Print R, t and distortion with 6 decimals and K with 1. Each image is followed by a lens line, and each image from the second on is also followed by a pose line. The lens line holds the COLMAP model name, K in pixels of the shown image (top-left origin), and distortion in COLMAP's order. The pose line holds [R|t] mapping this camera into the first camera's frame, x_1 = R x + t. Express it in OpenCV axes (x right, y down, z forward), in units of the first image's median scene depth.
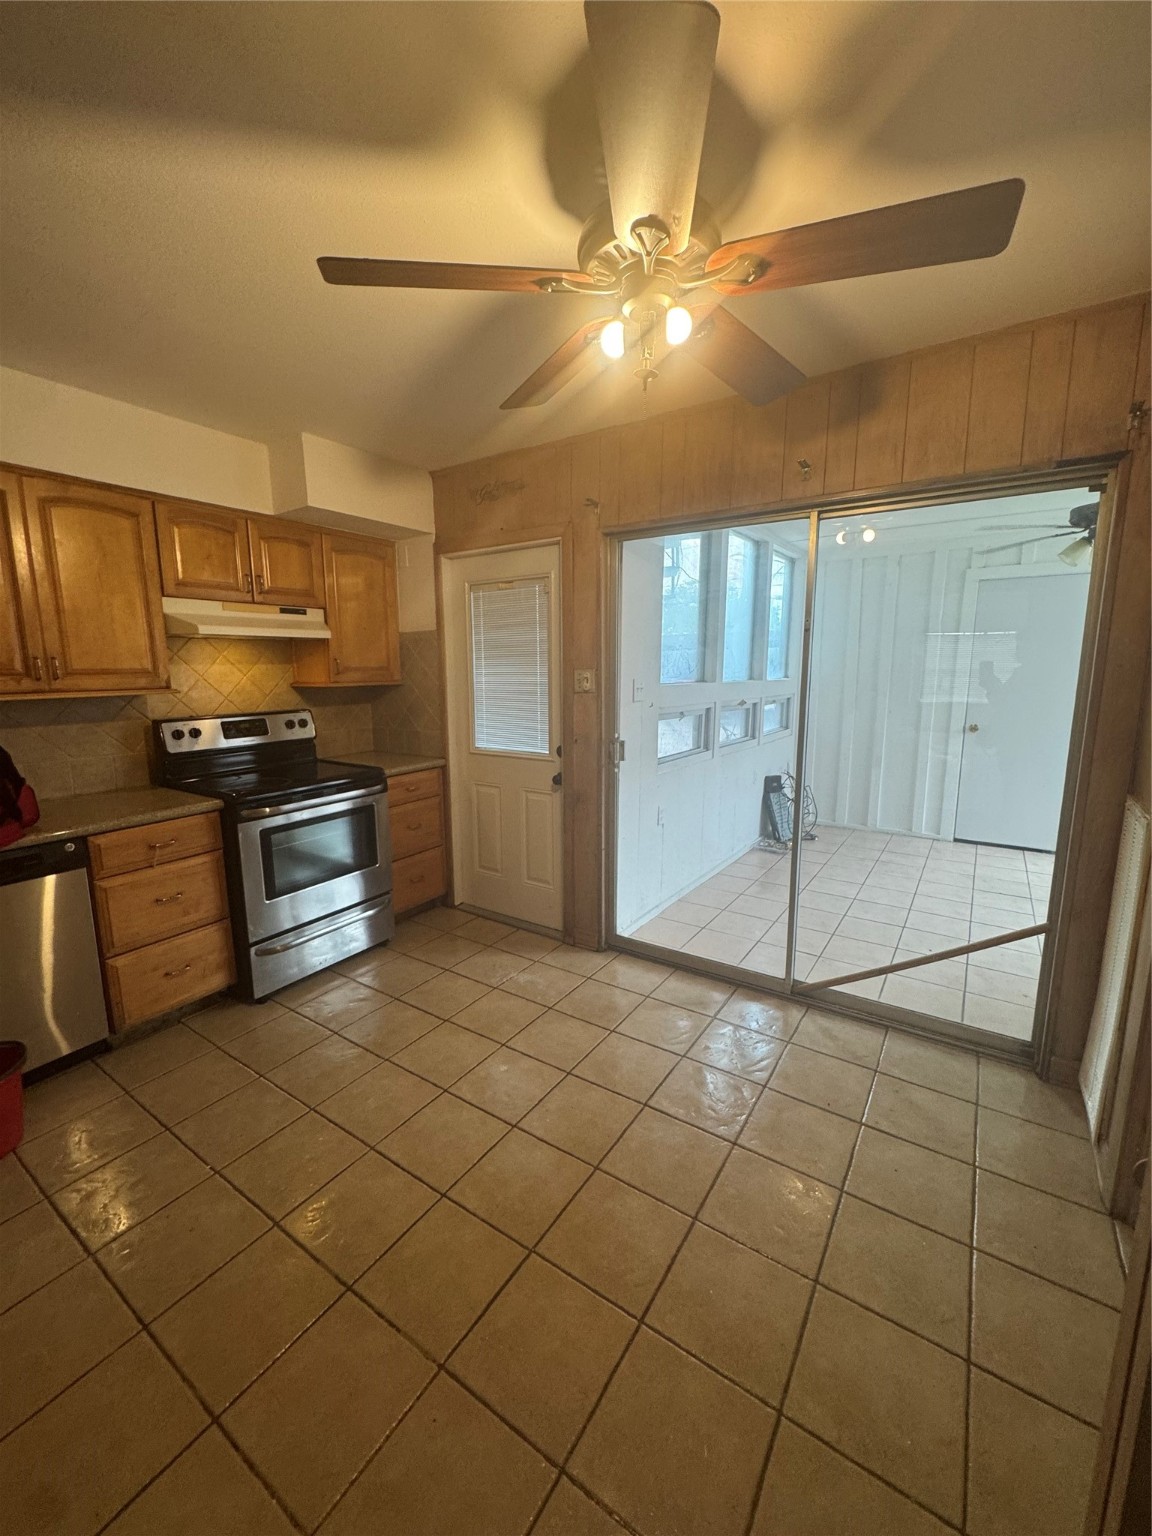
lens RADIAL K [[611.4, 0, 570.8], [0, 611.4, 771.1], [0, 0, 1]] dist [-0.002786, 0.000290]
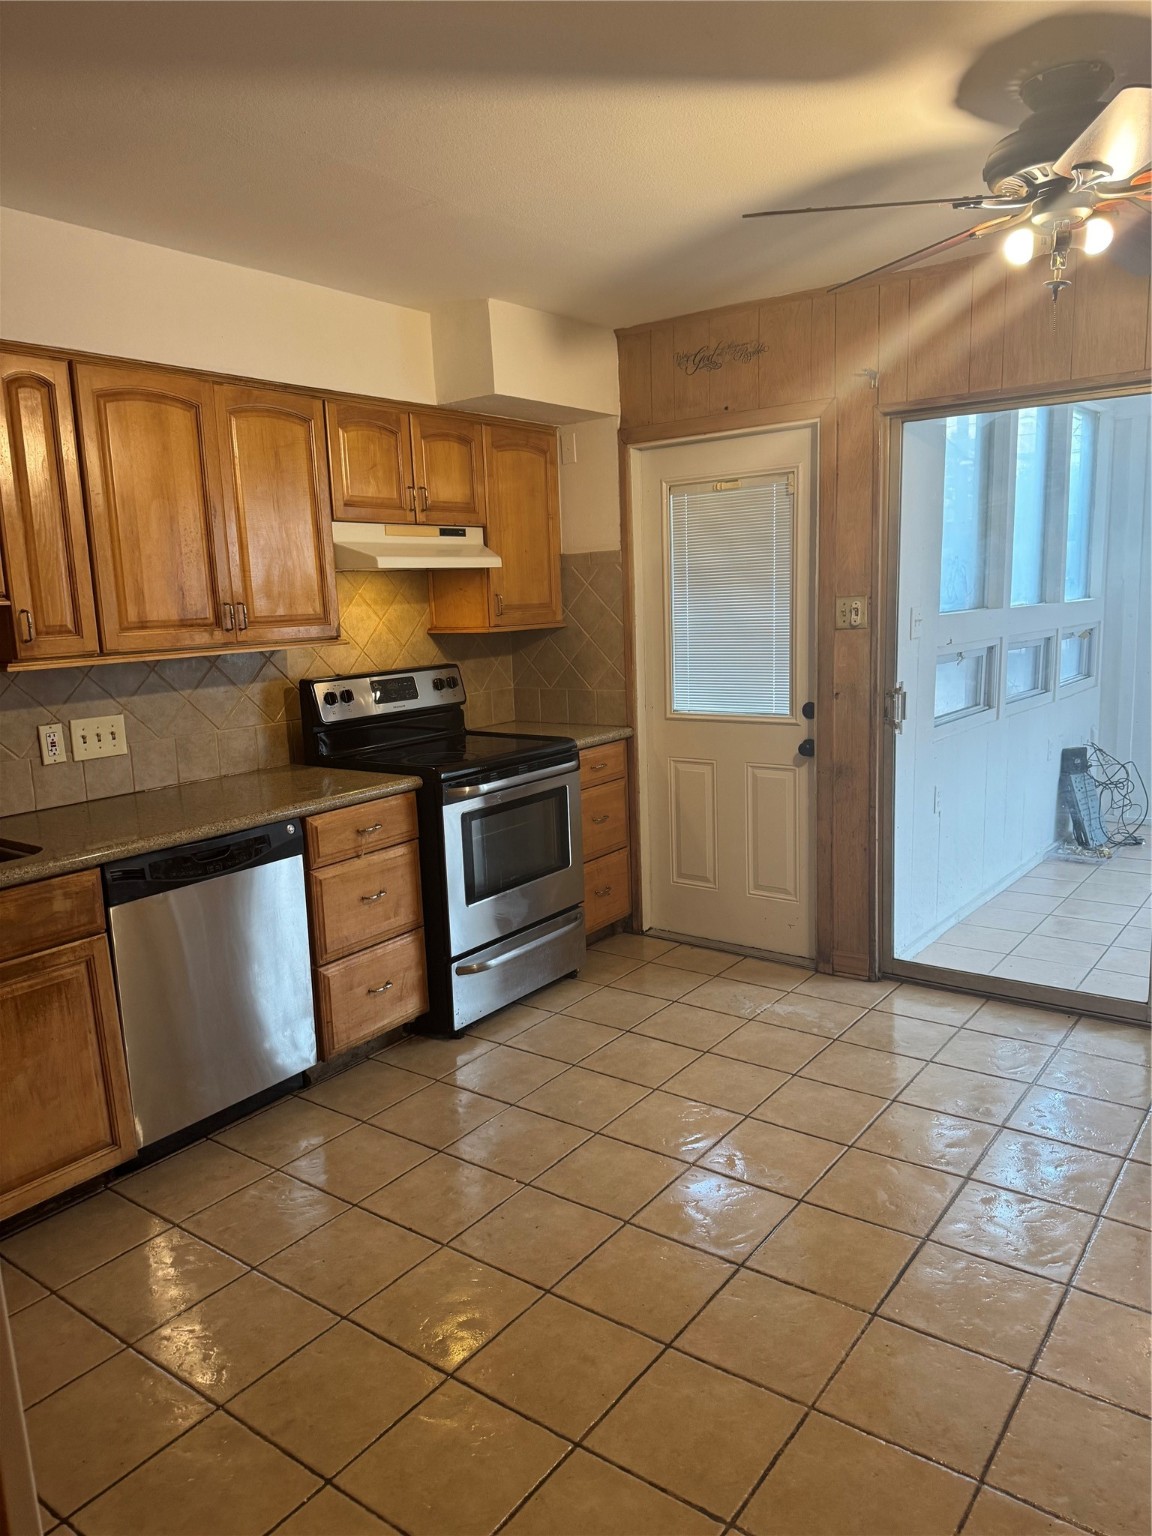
lens RADIAL K [[1081.3, 0, 566.0], [0, 1081.3, 788.6], [0, 0, 1]] dist [0.066395, -0.082112]
pose [[0.998415, -0.021040, -0.052201, -0.259990], [0.021716, 0.999687, 0.012402, 0.041947], [0.051924, -0.013516, 0.998560, -0.341776]]
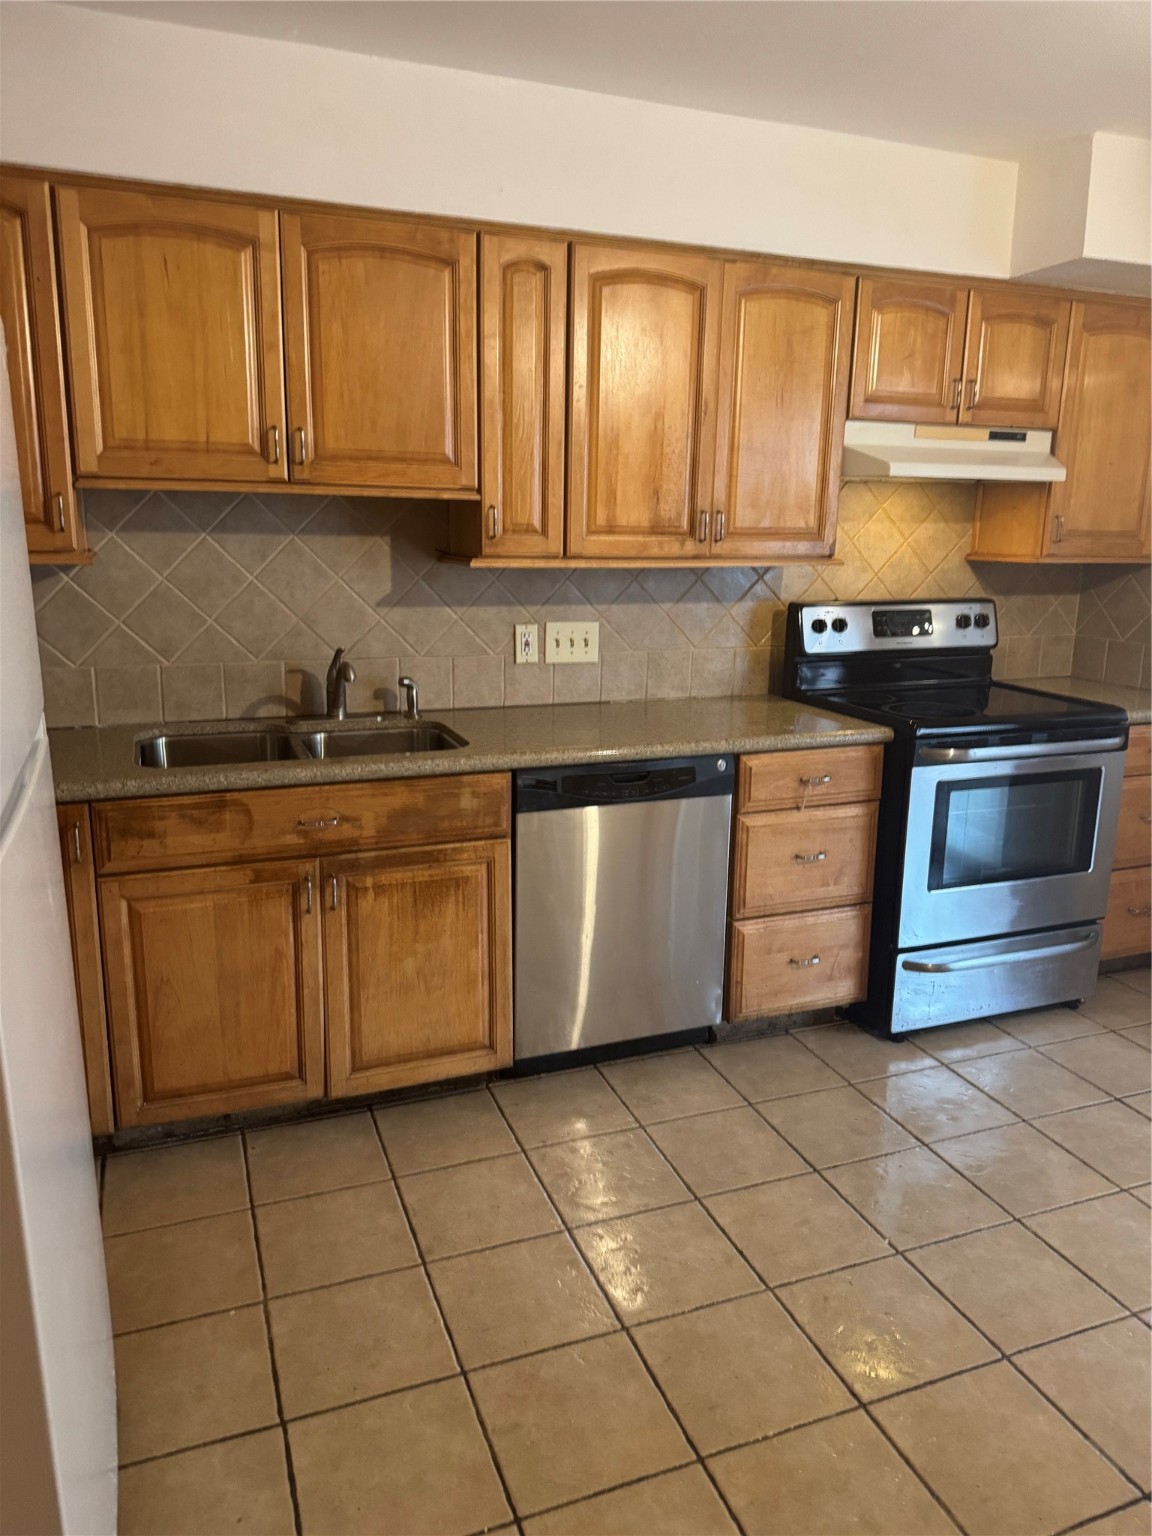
lens RADIAL K [[1081.3, 0, 586.2], [0, 1081.3, 763.9], [0, 0, 1]] dist [0.066395, -0.082112]
pose [[0.821011, 0.141686, -0.553052, -0.154567], [-0.116705, 0.989911, 0.080356, 0.024904], [0.558857, -0.001429, 0.829263, -0.148658]]
